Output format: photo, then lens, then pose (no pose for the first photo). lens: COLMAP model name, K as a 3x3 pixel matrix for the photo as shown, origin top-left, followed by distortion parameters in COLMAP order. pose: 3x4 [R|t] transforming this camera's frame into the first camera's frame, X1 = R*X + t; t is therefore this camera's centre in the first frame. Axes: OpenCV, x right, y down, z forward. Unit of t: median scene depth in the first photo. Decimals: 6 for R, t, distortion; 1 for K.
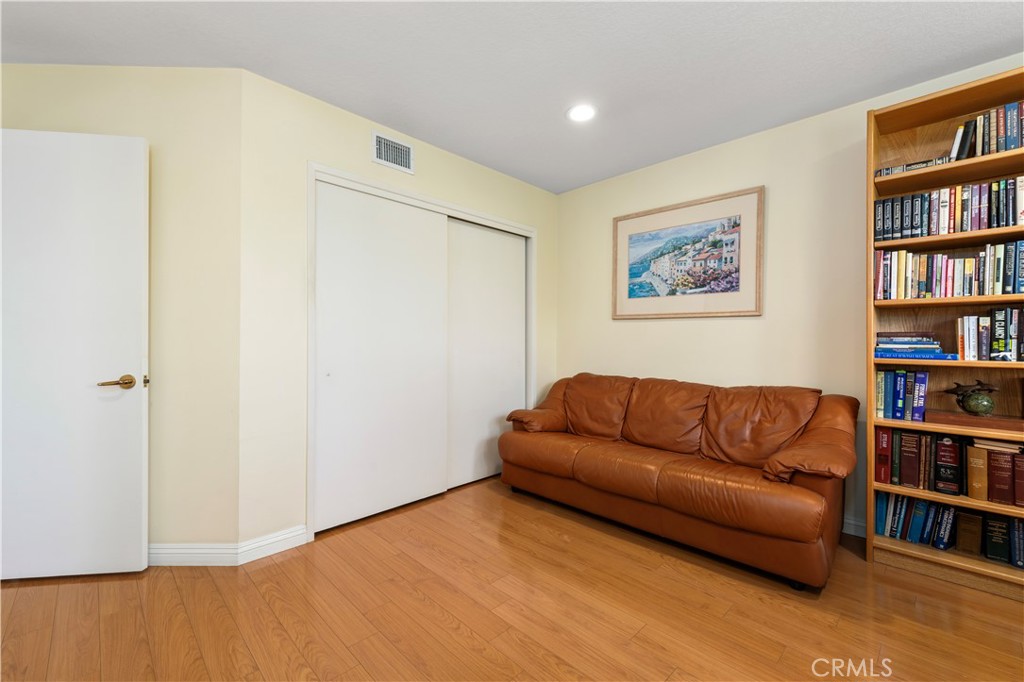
lens RADIAL K [[427.5, 0, 510.0], [0, 427.5, 339.9], [0, 0, 1]] dist [0.011827, -0.003570]
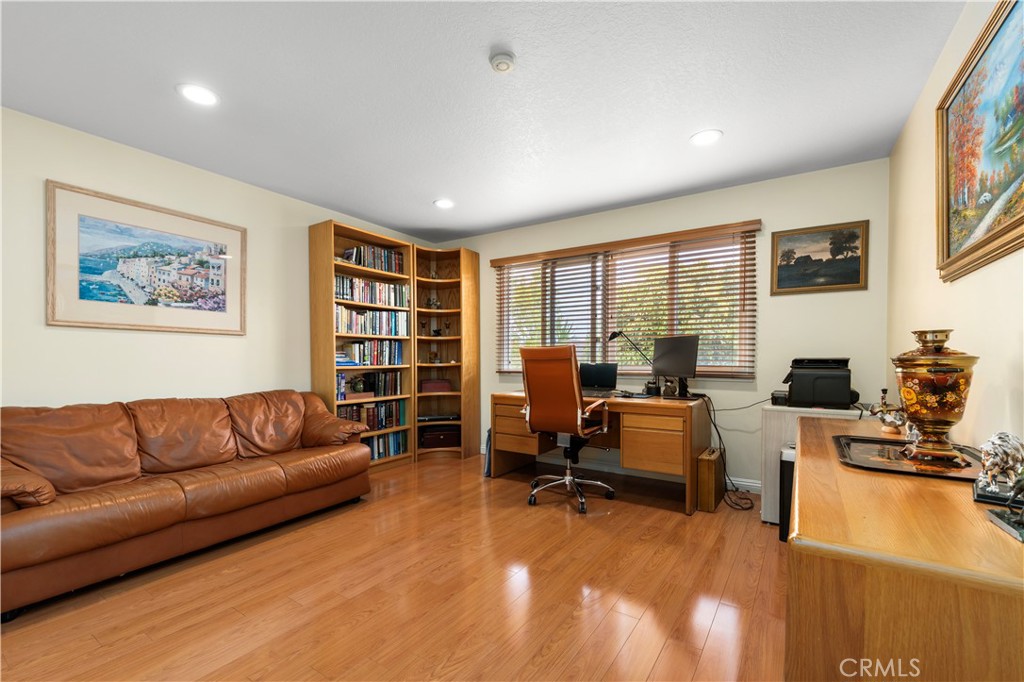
lens RADIAL K [[427.5, 0, 518.0], [0, 427.5, 360.9], [0, 0, 1]] dist [0.011827, -0.003570]
pose [[-0.213740, -0.010966, 0.976829, -0.710961], [-0.001400, 0.999939, 0.010919, 0.001279], [-0.976890, 0.000966, -0.213742, 0.472585]]
